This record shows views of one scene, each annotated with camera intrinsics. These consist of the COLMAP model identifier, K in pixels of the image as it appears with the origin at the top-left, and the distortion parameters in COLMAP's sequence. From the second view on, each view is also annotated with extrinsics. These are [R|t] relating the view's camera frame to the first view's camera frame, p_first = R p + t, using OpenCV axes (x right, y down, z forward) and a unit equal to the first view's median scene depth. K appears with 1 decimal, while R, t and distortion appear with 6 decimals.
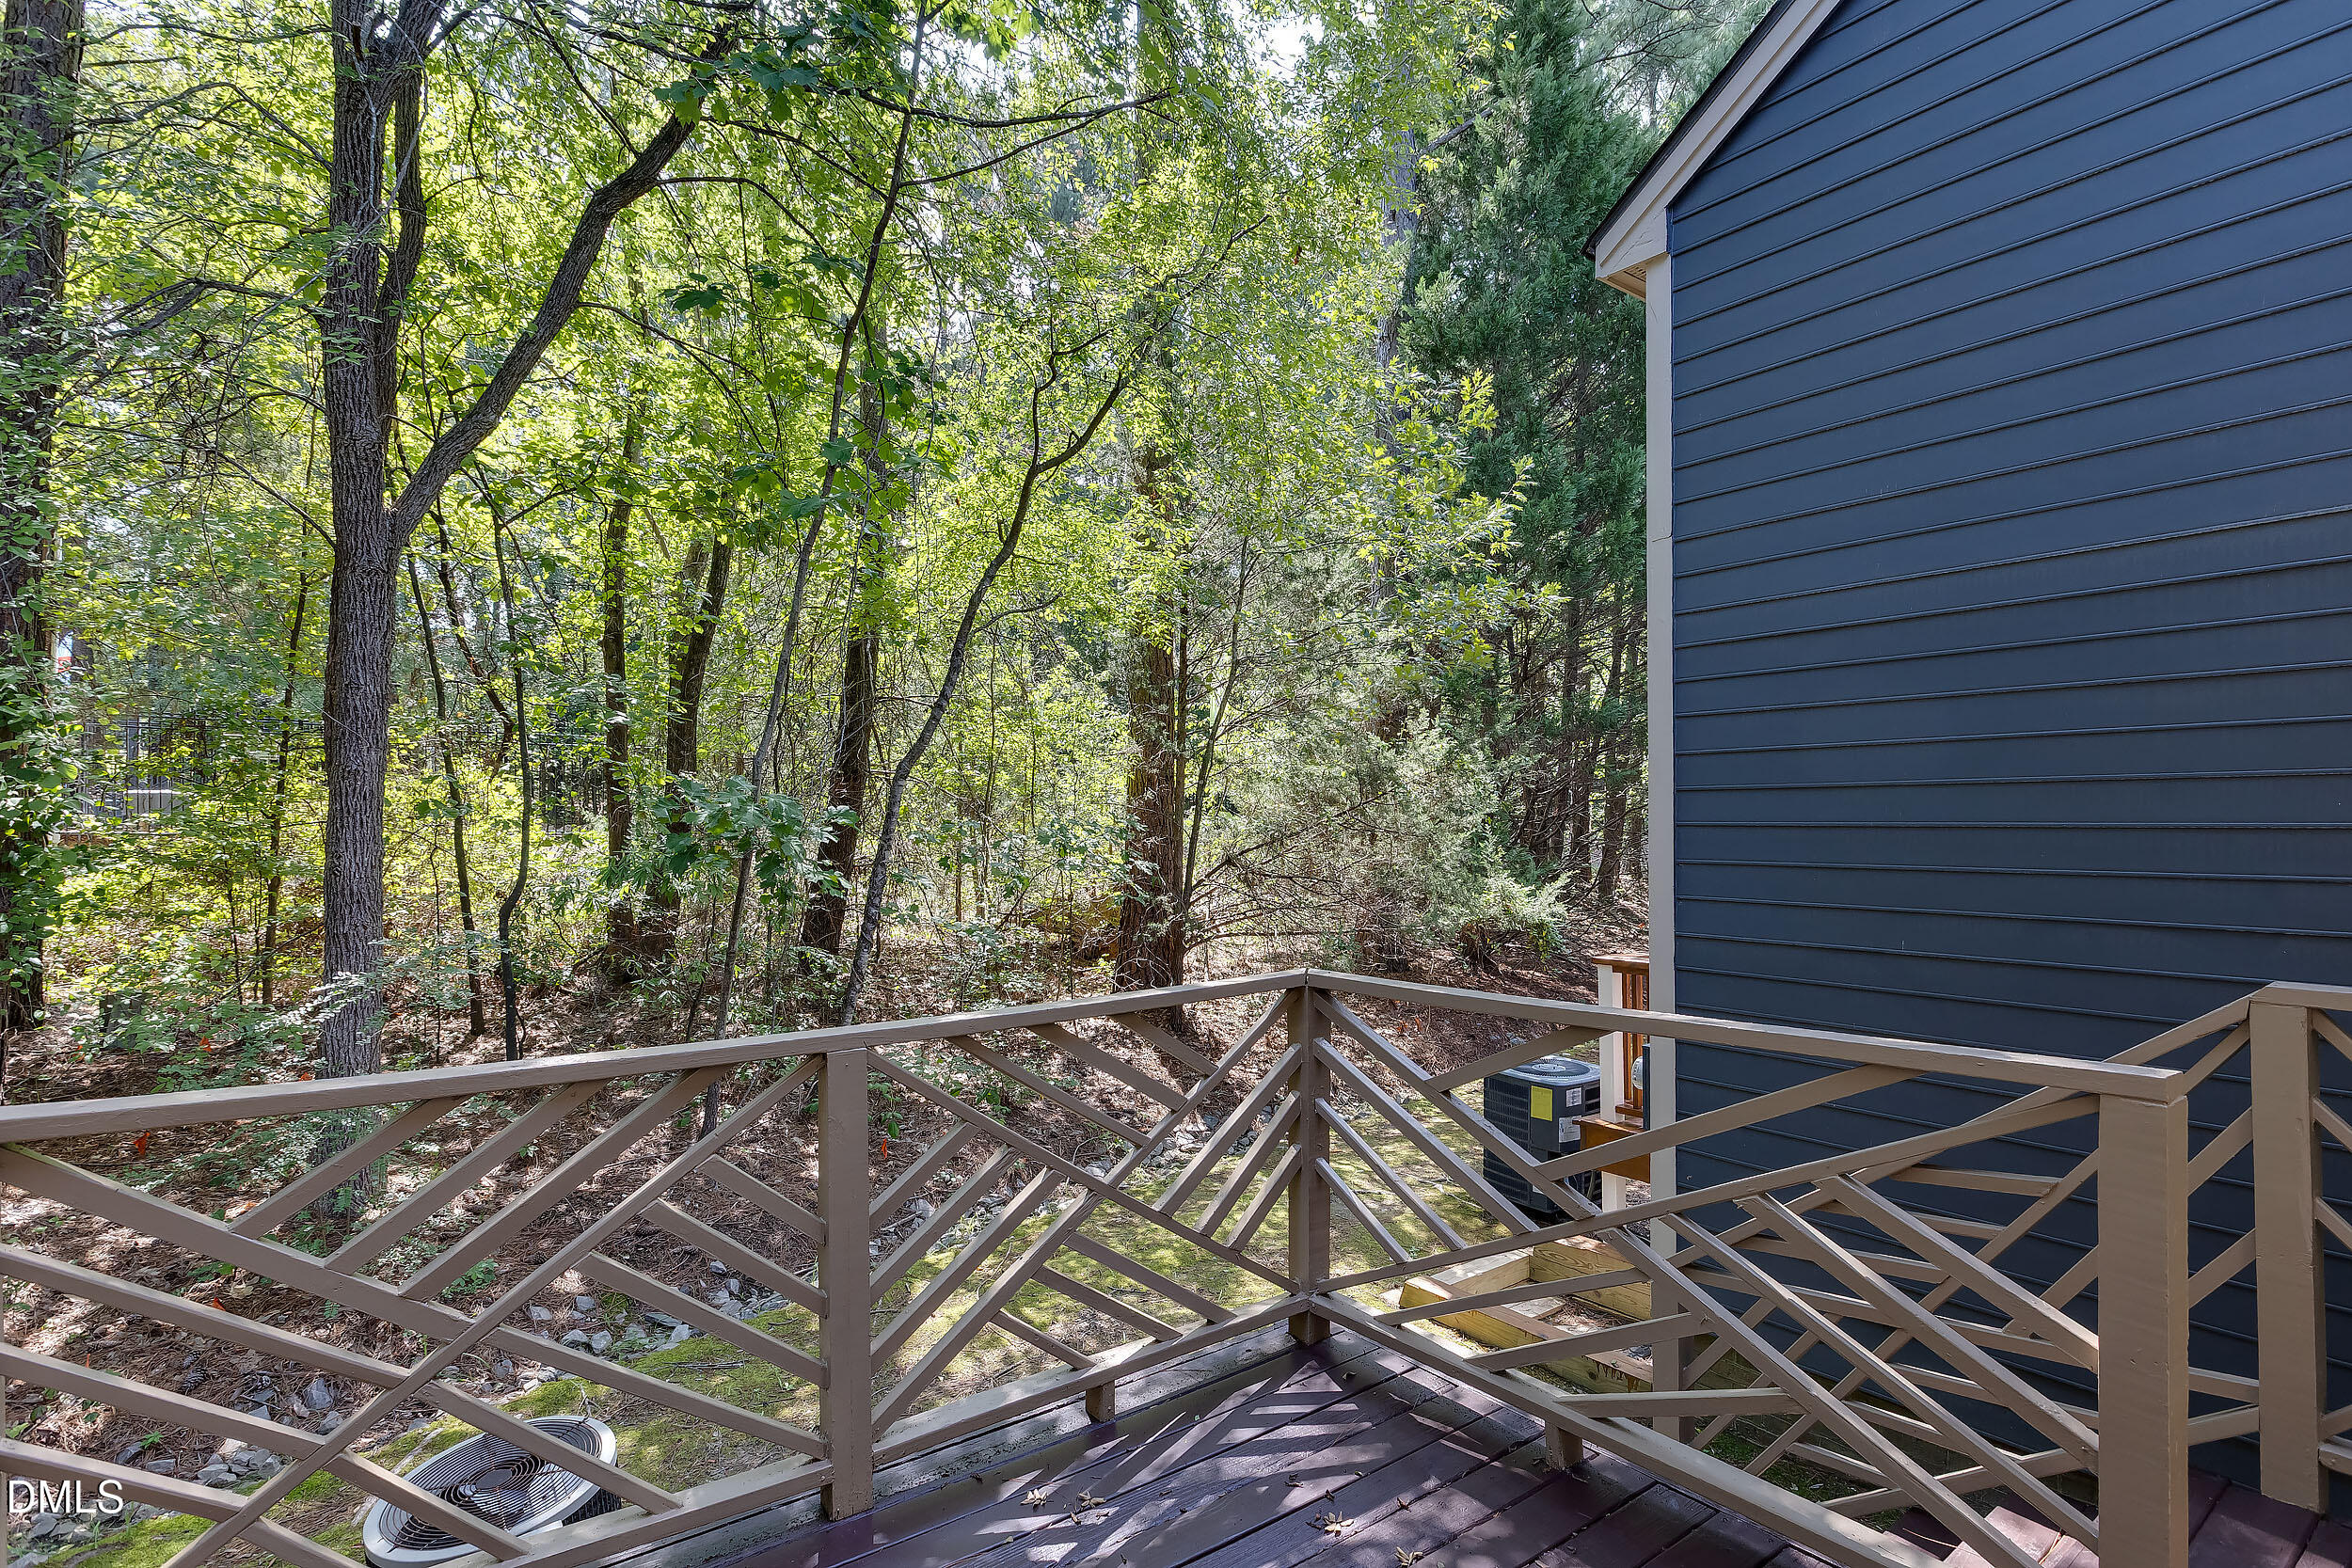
lens RADIAL K [[1164.0, 0, 1166.0], [0, 1164.0, 787.7], [0, 0, 1]] dist [0.002326, 0.000583]
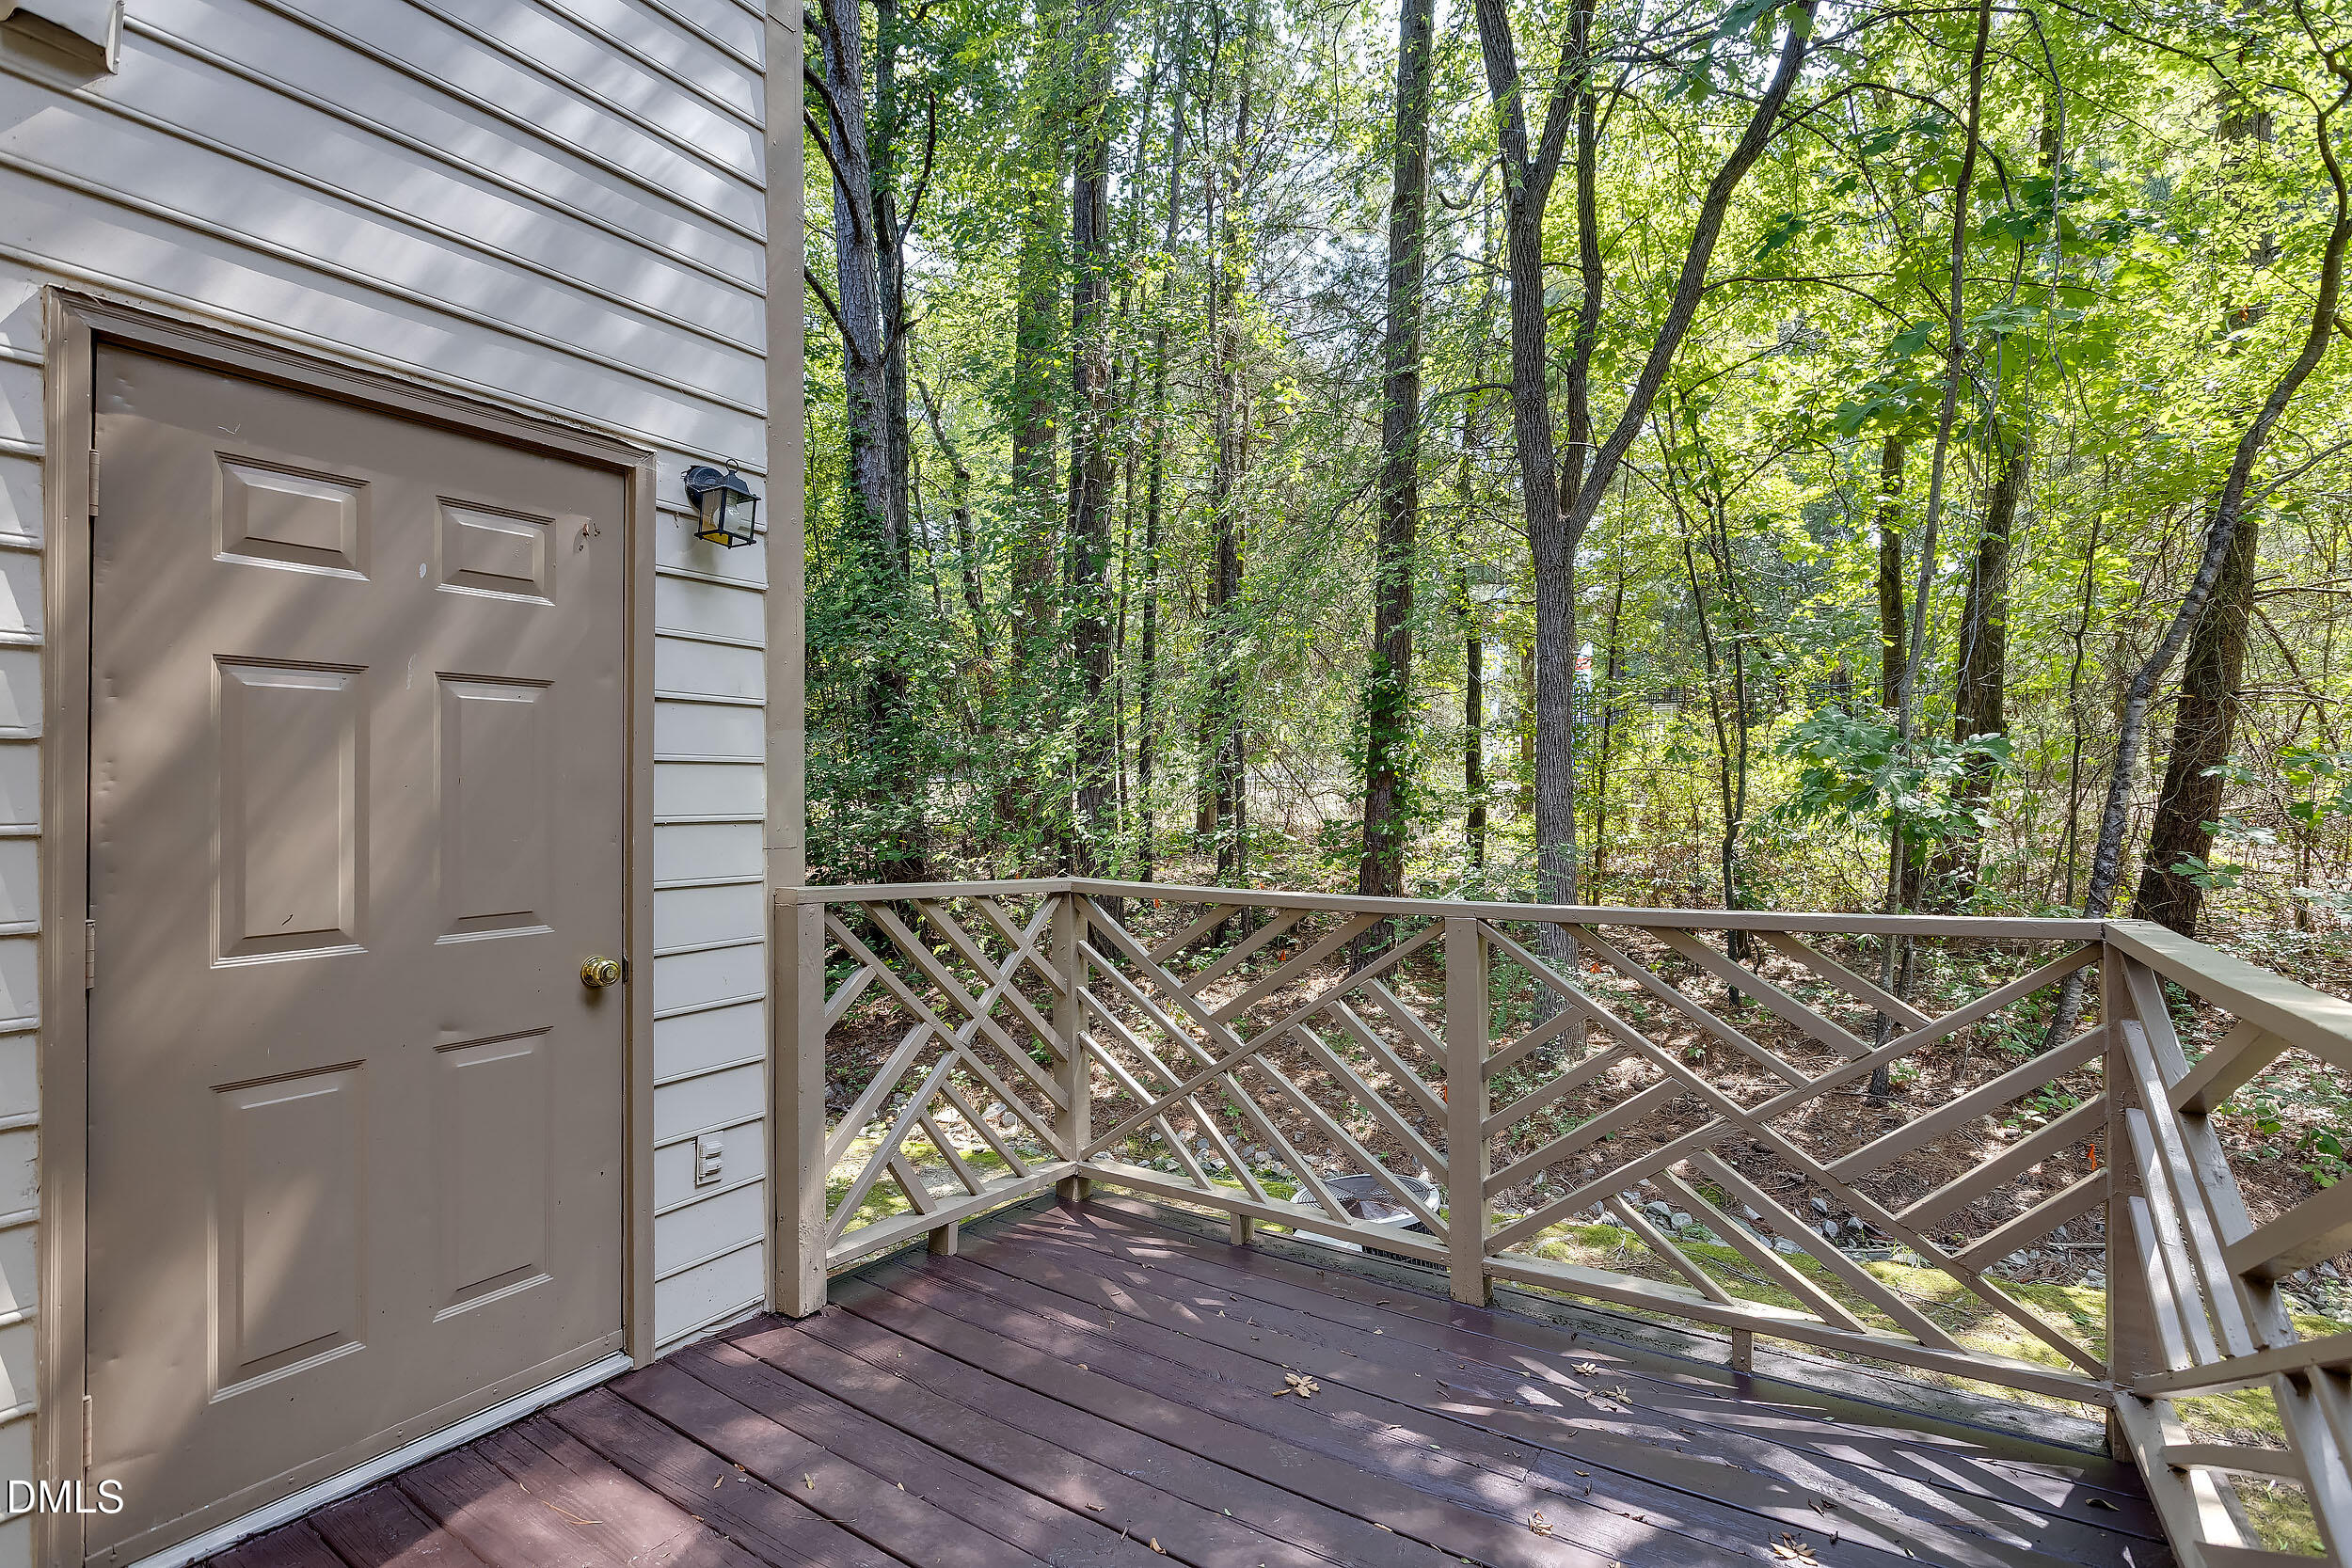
lens RADIAL K [[1164.0, 0, 1166.0], [0, 1164.0, 787.7], [0, 0, 1]] dist [0.002326, 0.000583]
pose [[0.356302, 0.006840, -0.934346, 0.664937], [0.017558, 0.999748, 0.014015, 0.069585], [0.934206, -0.021399, 0.356092, 0.276295]]
